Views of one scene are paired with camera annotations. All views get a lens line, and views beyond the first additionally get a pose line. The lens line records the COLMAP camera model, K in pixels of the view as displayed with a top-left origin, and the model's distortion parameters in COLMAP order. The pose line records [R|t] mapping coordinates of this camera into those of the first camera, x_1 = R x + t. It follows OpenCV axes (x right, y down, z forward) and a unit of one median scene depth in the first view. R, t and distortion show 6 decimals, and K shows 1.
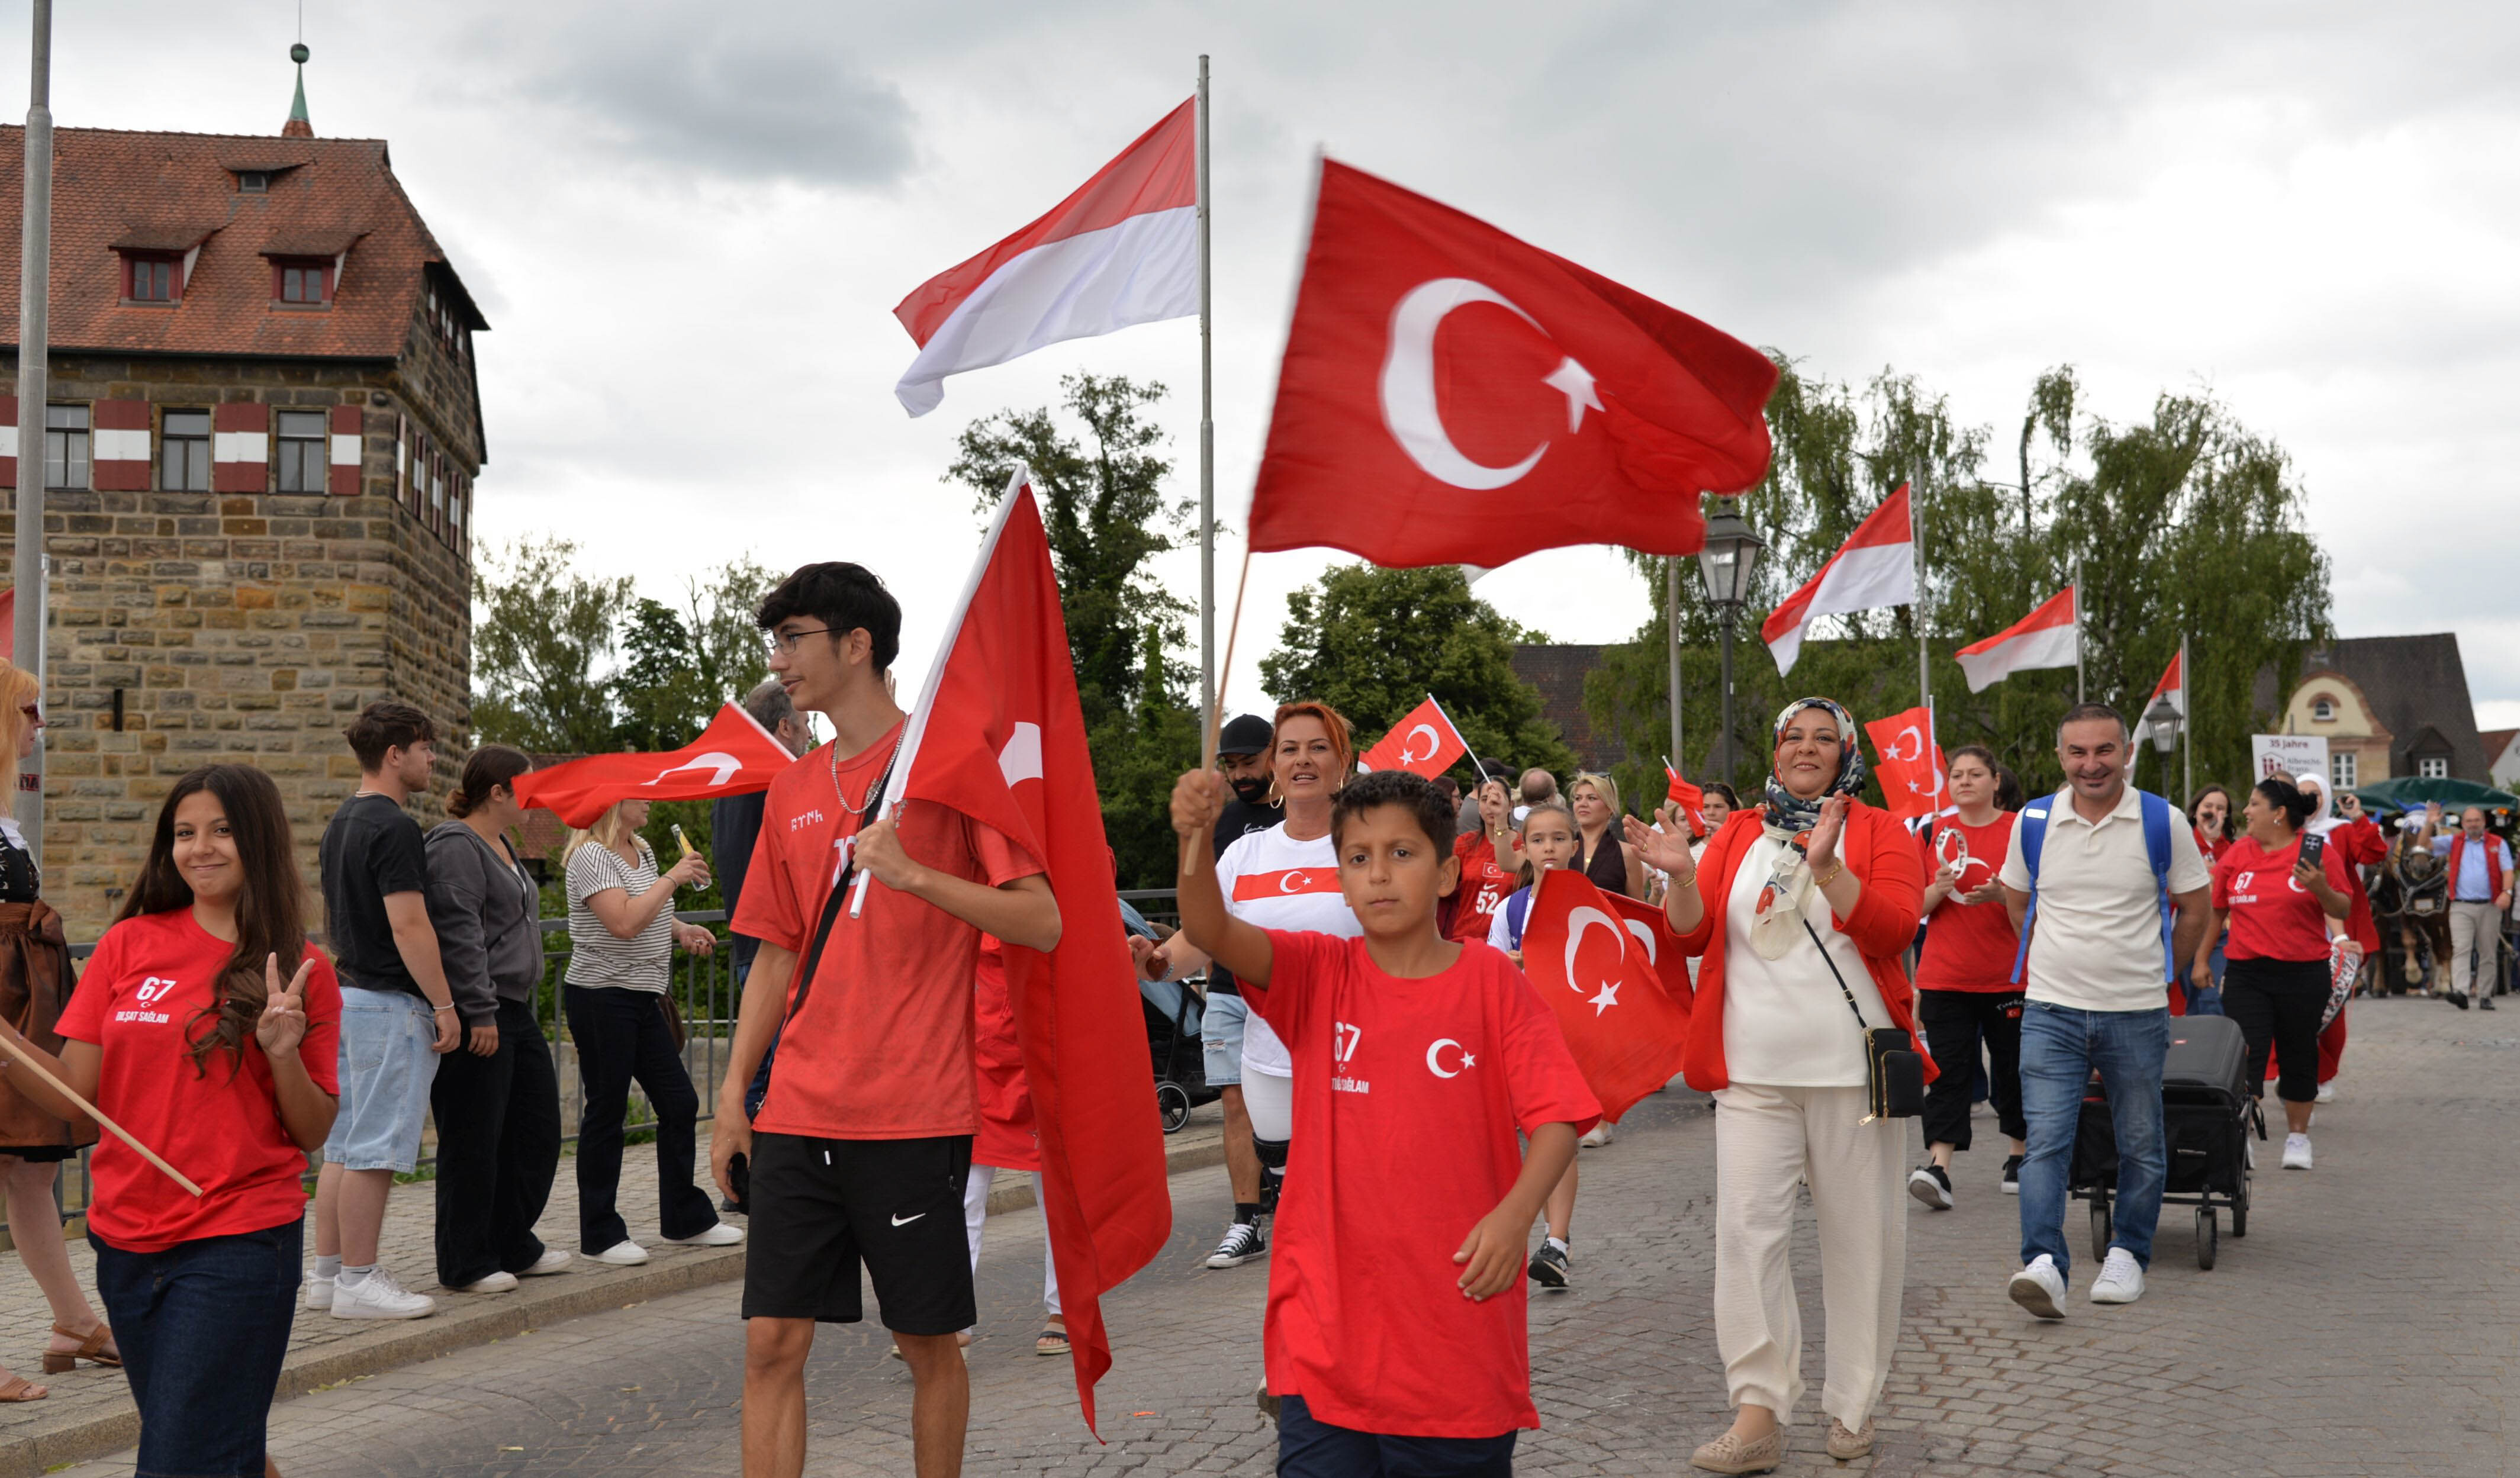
lens RADIAL K [[2515.2, 0, 1260.0], [0, 2515.2, 739.0], [0, 0, 1]] dist [-0.011059, -0.014640]
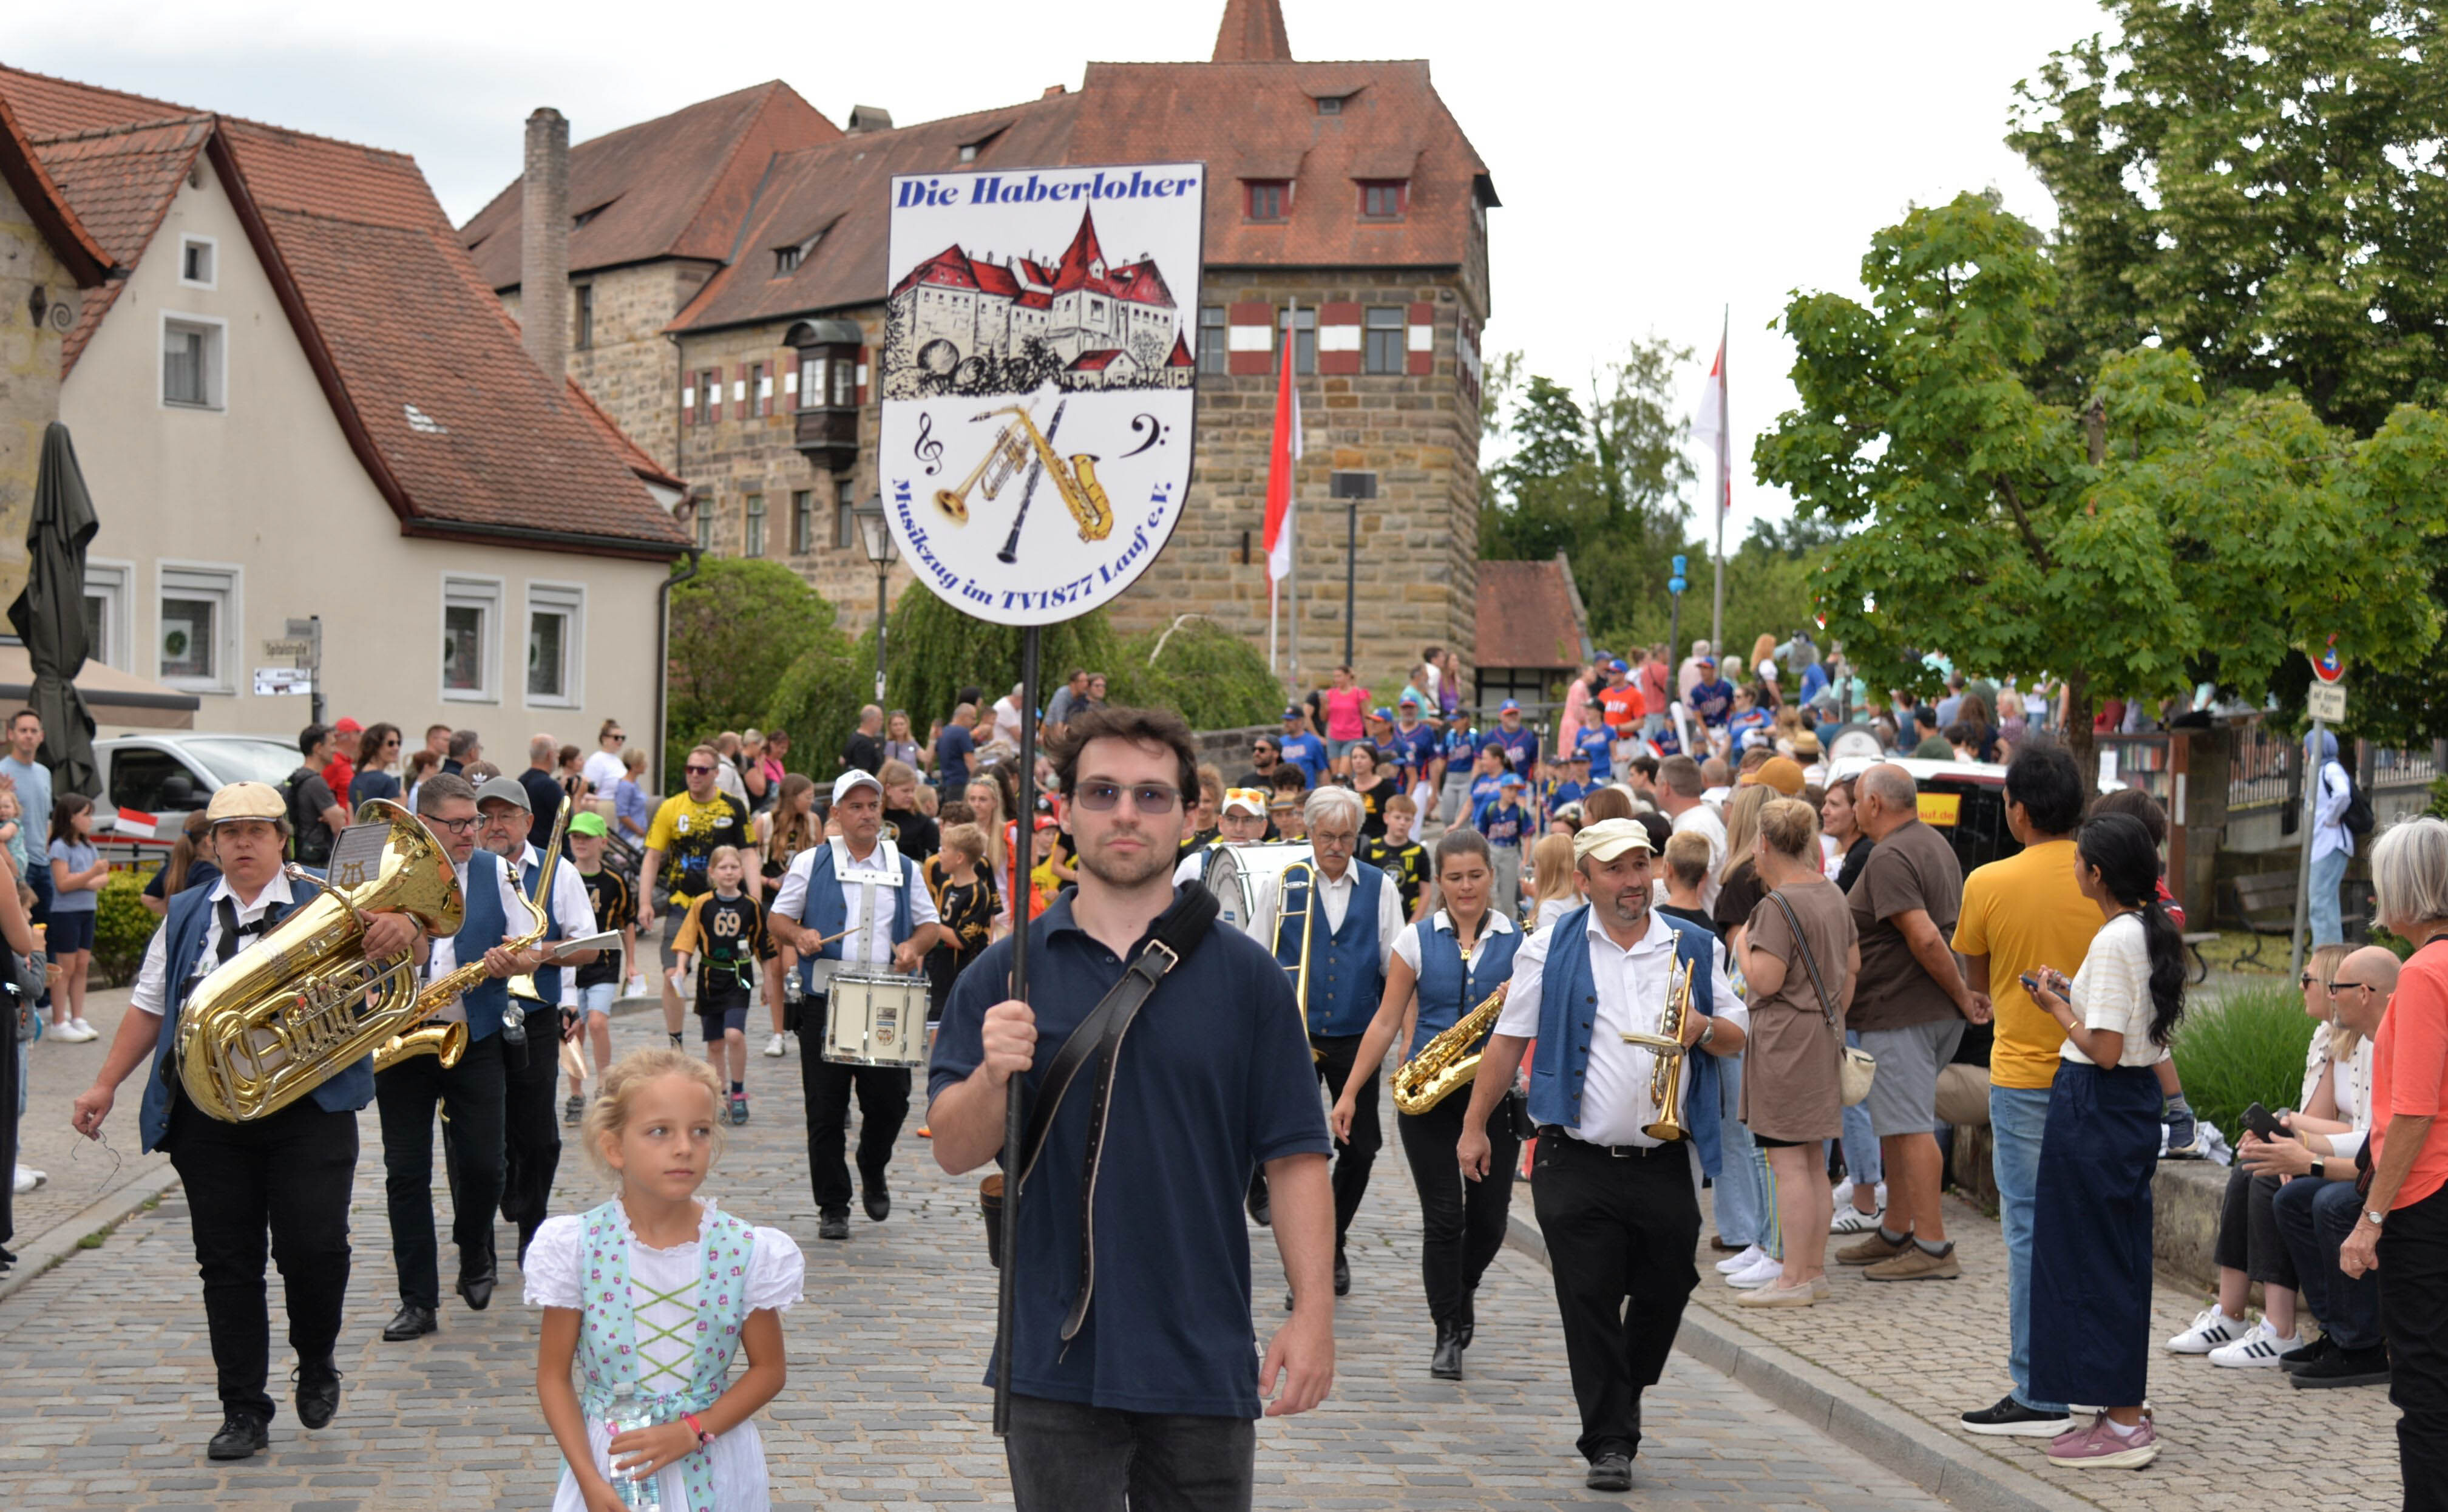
lens RADIAL K [[3396.1, 0, 1224.0], [0, 3396.1, 756.0], [0, 0, 1]] dist [0.021405, 0.017507]
pose [[0.953508, 0.021145, -0.300624, 0.050451], [0.001116, 0.997281, 0.073686, -0.031523], [0.301365, -0.070596, 0.950892, -0.612345]]
